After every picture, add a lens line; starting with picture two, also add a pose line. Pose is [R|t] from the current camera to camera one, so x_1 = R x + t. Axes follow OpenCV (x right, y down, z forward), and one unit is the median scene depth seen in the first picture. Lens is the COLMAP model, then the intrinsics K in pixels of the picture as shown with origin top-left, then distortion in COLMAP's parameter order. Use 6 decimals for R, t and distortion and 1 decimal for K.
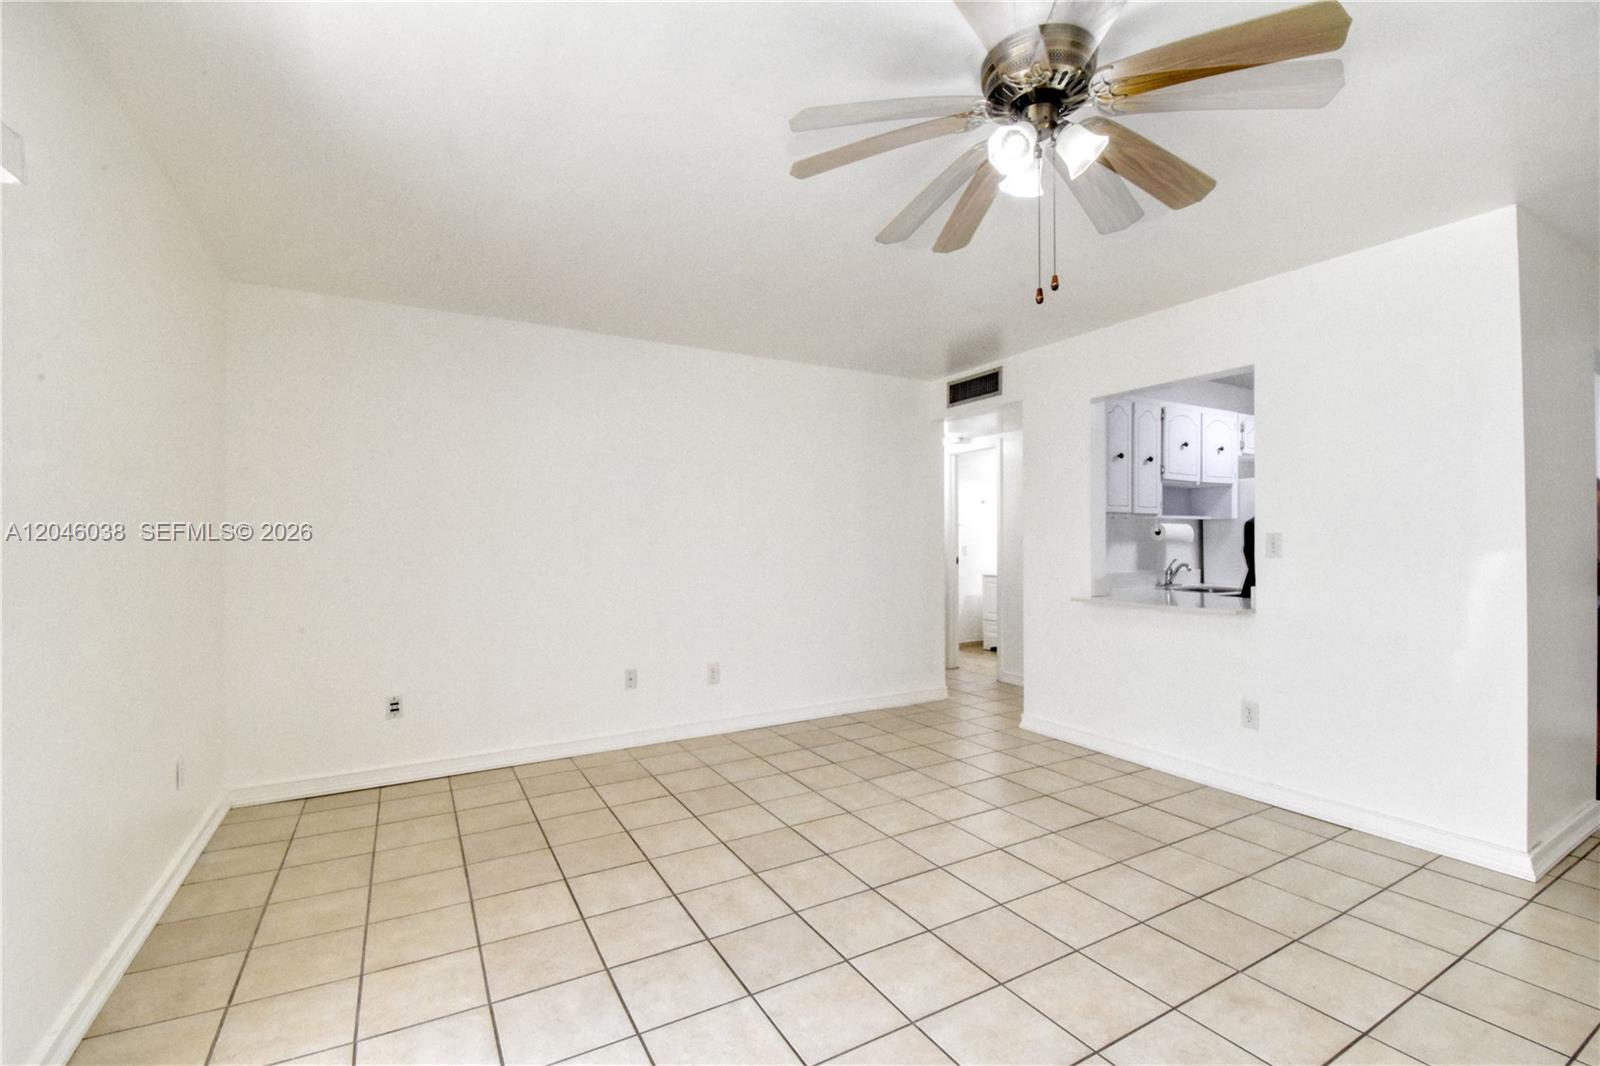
lens RADIAL K [[698.4, 0, 800.0], [0, 698.4, 533.0], [0, 0, 1]] dist [0.017346, -0.023226]
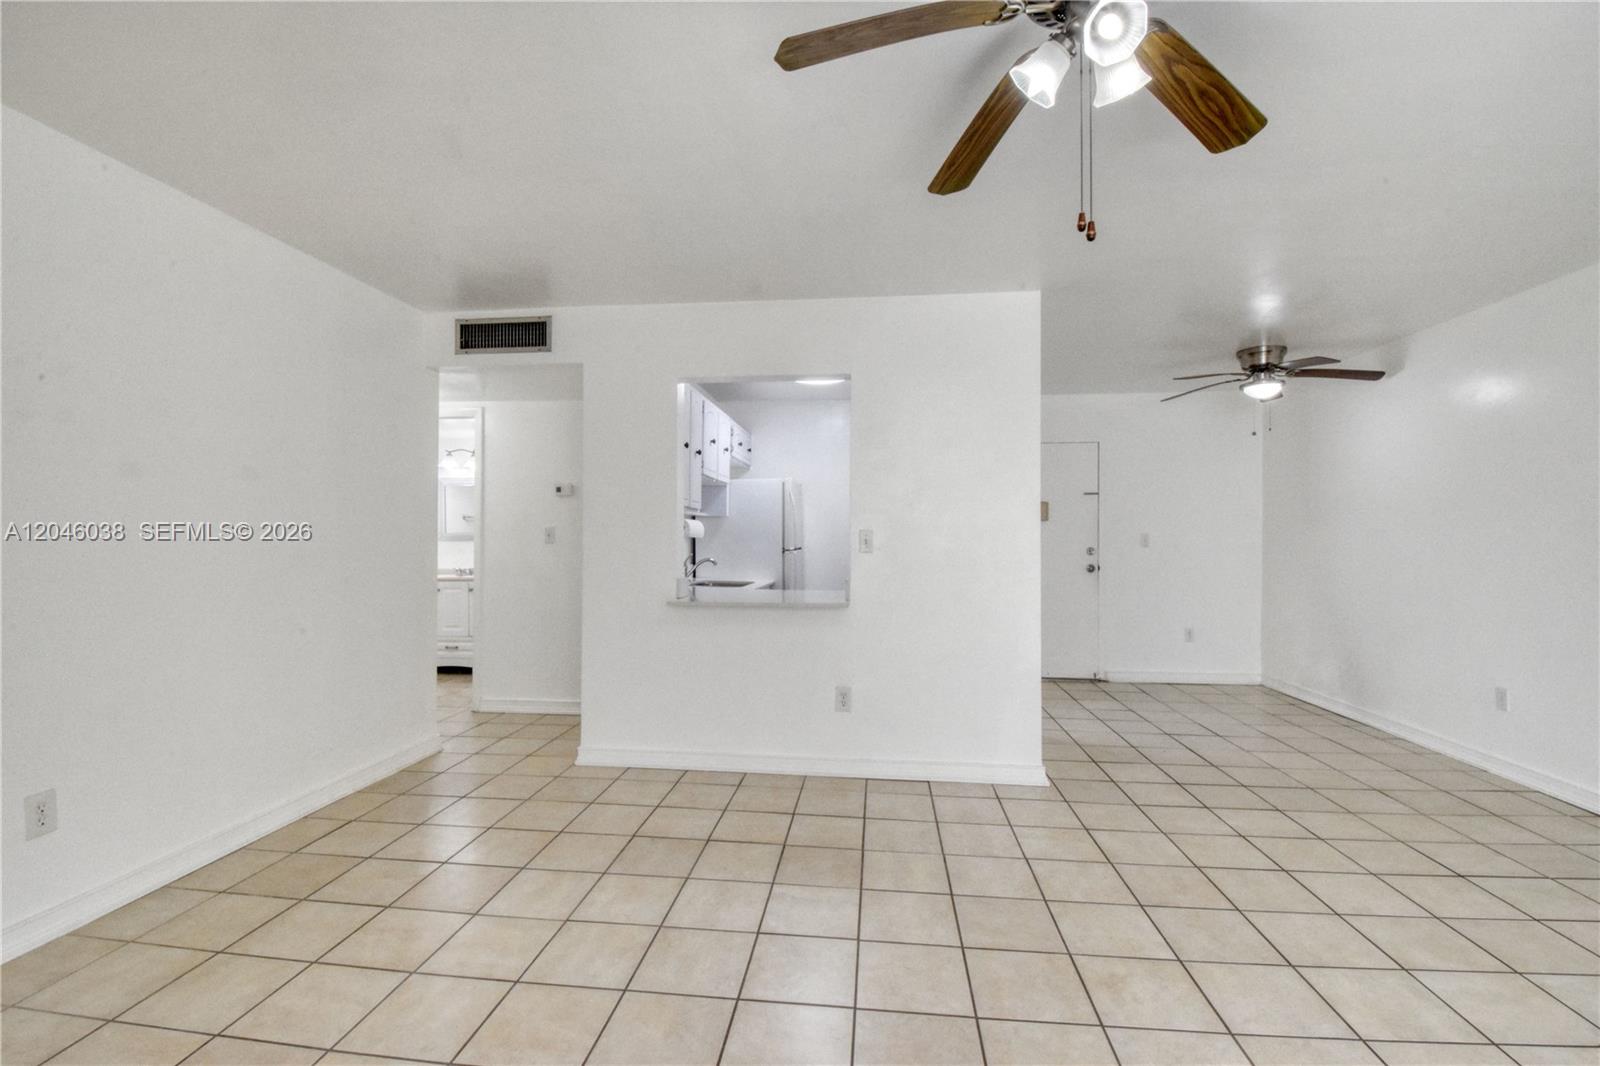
lens RADIAL K [[698.4, 0, 800.0], [0, 698.4, 533.0], [0, 0, 1]] dist [0.017346, -0.023226]
pose [[0.587217, 0.009355, 0.809376, -0.227438], [-0.014811, 0.999890, -0.000811, 0.005744], [-0.809294, -0.011512, 0.587291, 0.363929]]
